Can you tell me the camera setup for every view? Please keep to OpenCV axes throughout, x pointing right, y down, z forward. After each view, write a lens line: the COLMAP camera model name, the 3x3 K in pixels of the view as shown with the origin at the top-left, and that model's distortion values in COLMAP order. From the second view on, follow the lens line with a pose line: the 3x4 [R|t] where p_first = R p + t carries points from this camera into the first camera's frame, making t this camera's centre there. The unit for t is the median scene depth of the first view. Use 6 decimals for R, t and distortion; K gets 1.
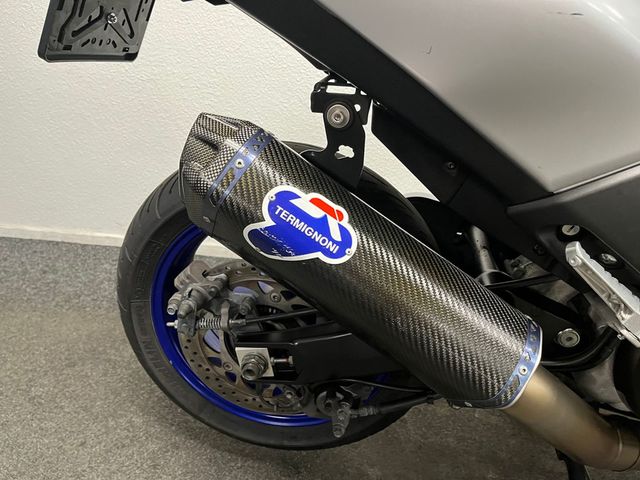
lens RADIAL K [[477.7, 0, 320.0], [0, 477.7, 240.0], [0, 0, 1]] dist [0.062281, -0.082805]
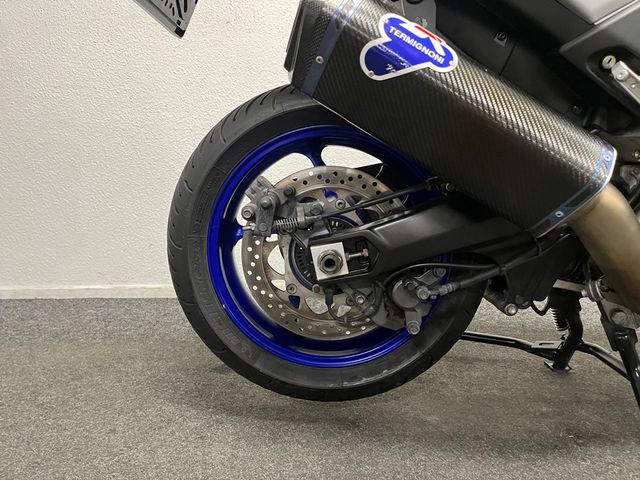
lens RADIAL K [[477.7, 0, 320.0], [0, 477.7, 240.0], [0, 0, 1]] dist [0.062281, -0.082805]
pose [[0.987539, -0.058327, 0.146169, -0.307032], [0.094501, 0.962472, -0.254394, 0.476202], [-0.125845, 0.265037, 0.955991, 0.009986]]
